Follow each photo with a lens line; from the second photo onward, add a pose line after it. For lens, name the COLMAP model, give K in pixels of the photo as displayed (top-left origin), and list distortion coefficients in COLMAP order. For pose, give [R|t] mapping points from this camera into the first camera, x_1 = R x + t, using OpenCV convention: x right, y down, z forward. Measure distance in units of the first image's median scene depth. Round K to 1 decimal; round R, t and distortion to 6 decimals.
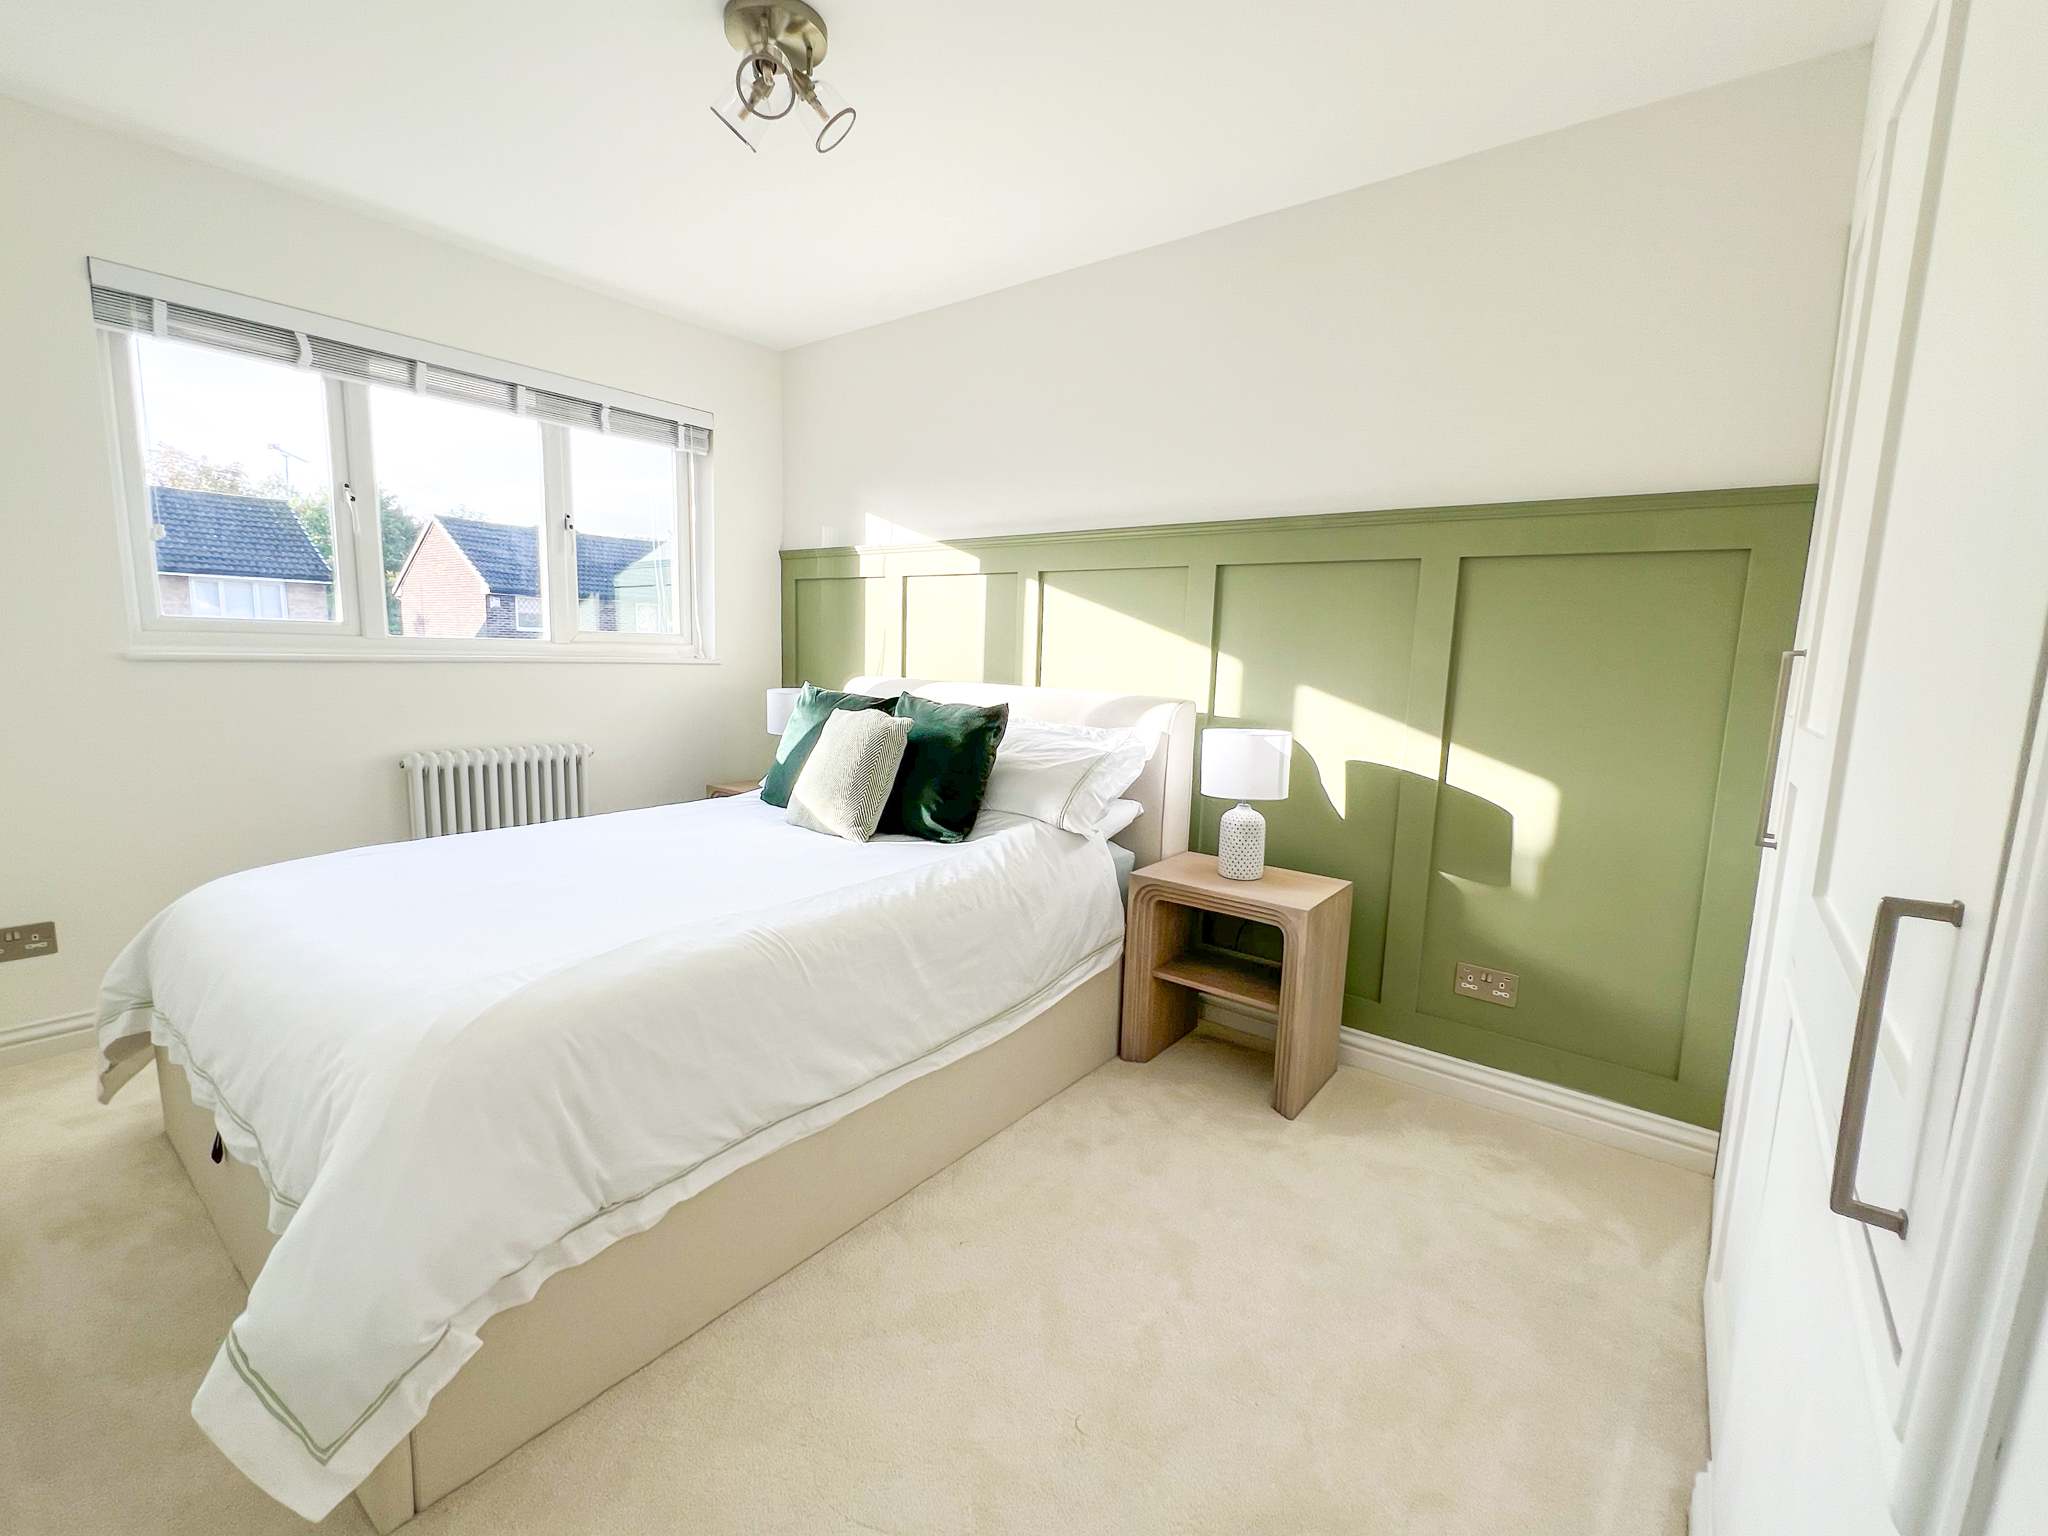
lens RADIAL K [[851.9, 0, 1031.6], [0, 851.9, 774.4], [0, 0, 1]] dist [0.001019, 0.000260]
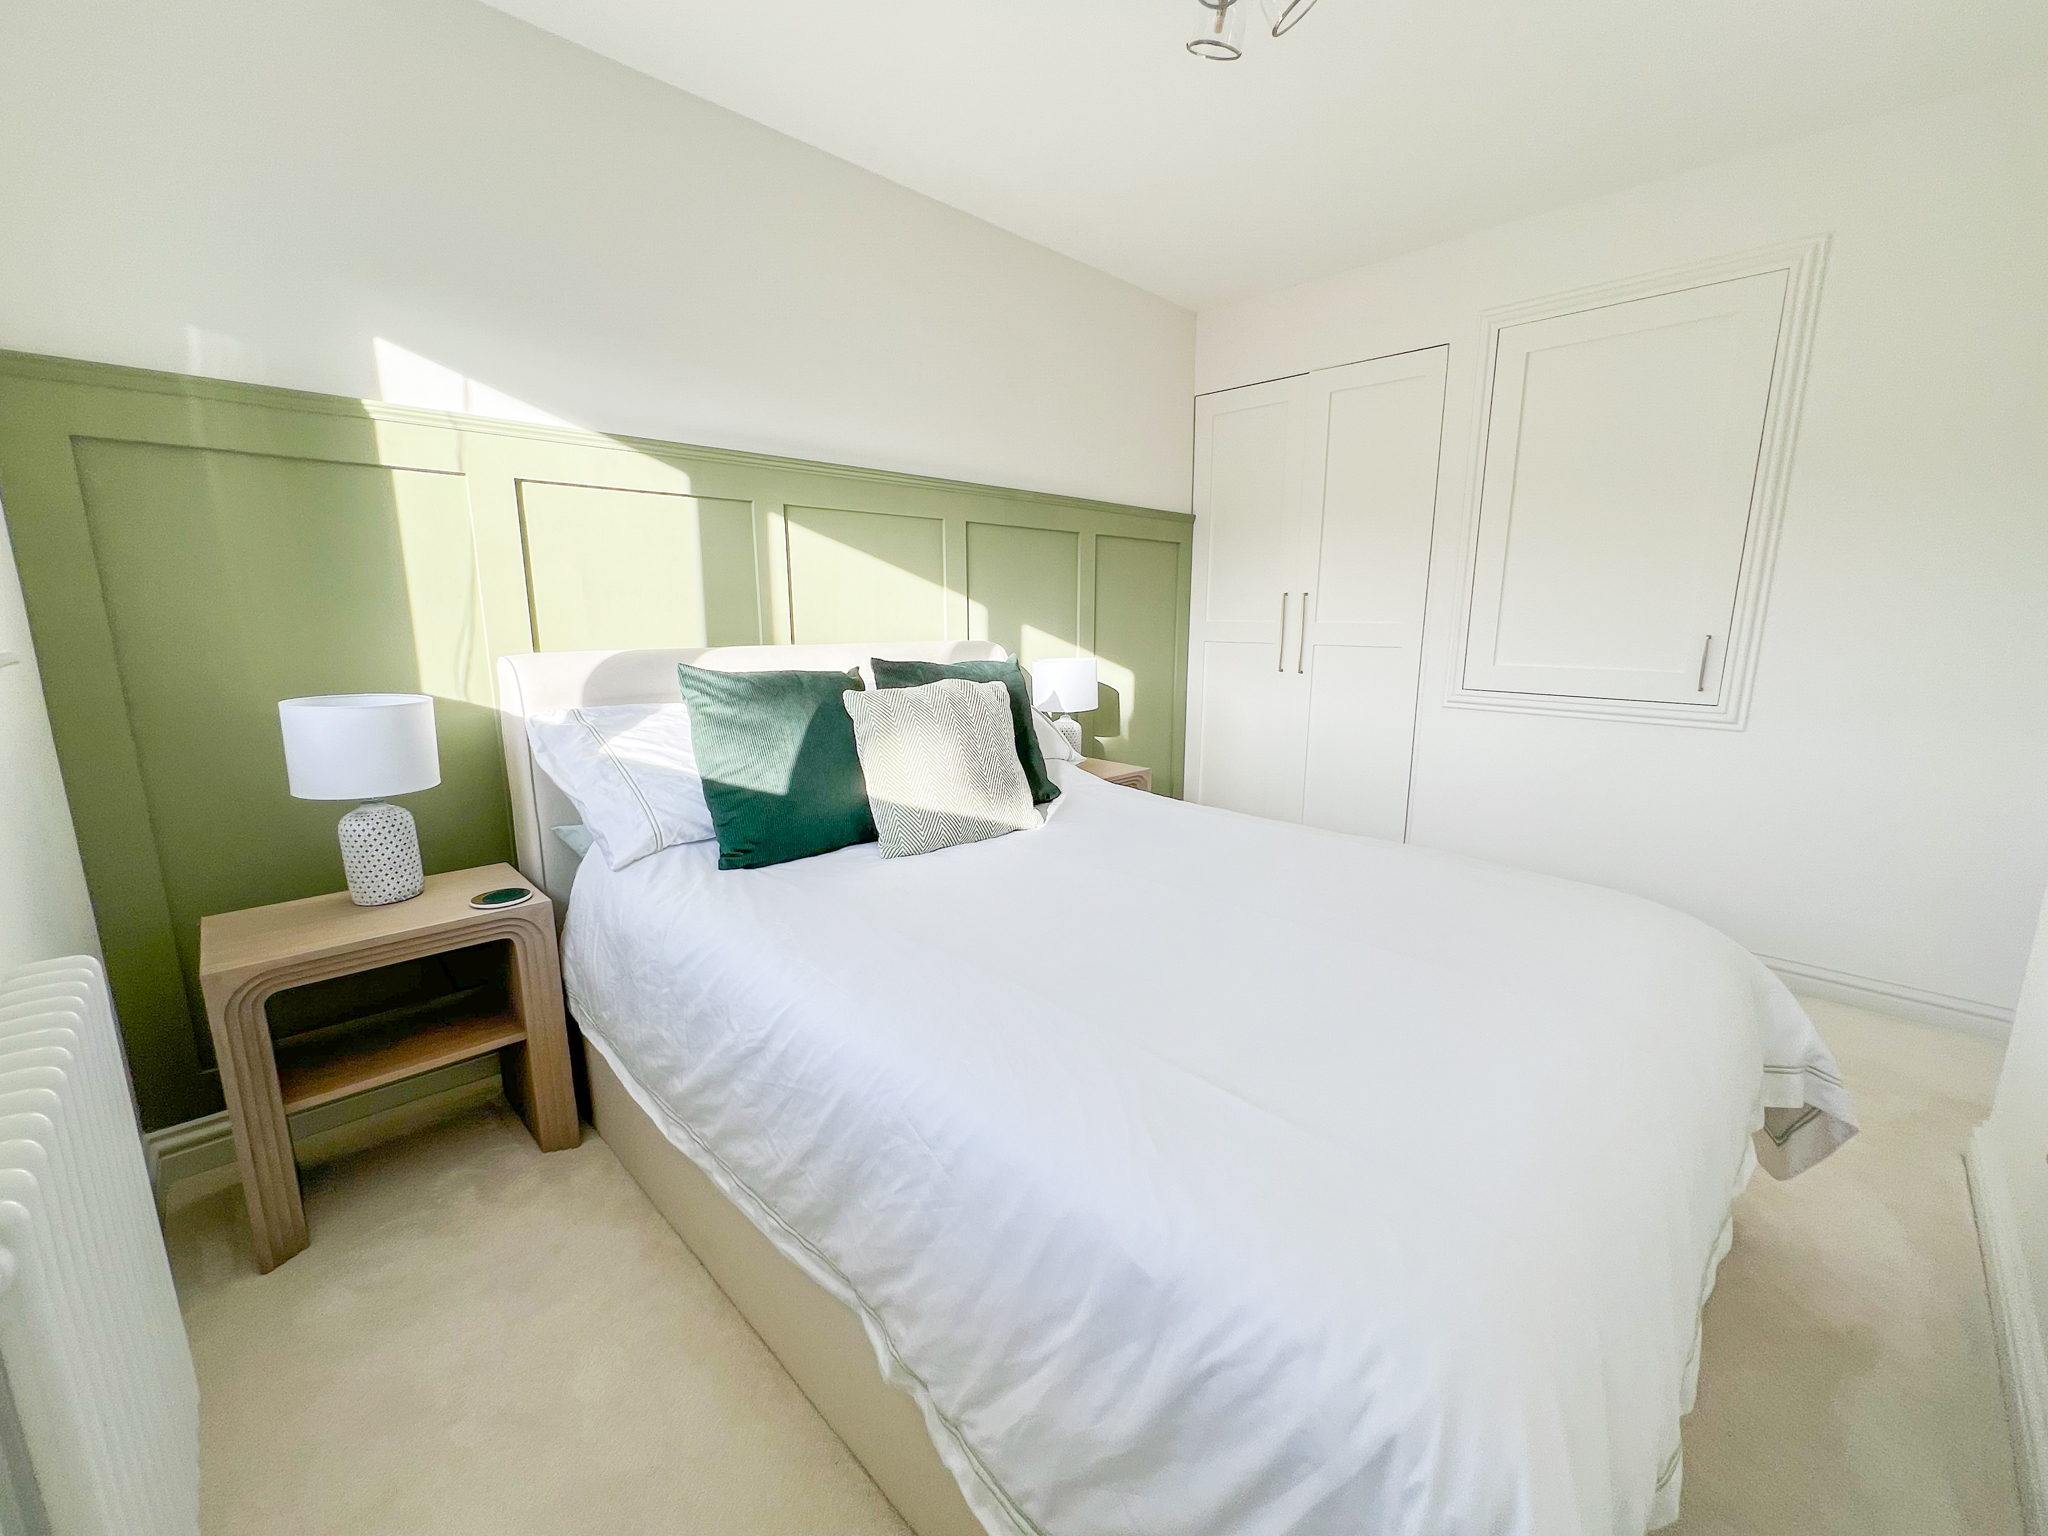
lens RADIAL K [[851.9, 0, 1031.6], [0, 851.9, 774.4], [0, 0, 1]] dist [0.001019, 0.000260]
pose [[0.129013, -0.225378, 0.965692, -0.801564], [0.145926, 0.967543, 0.206315, -0.121598], [-0.980847, 0.114302, 0.157714, 0.665495]]
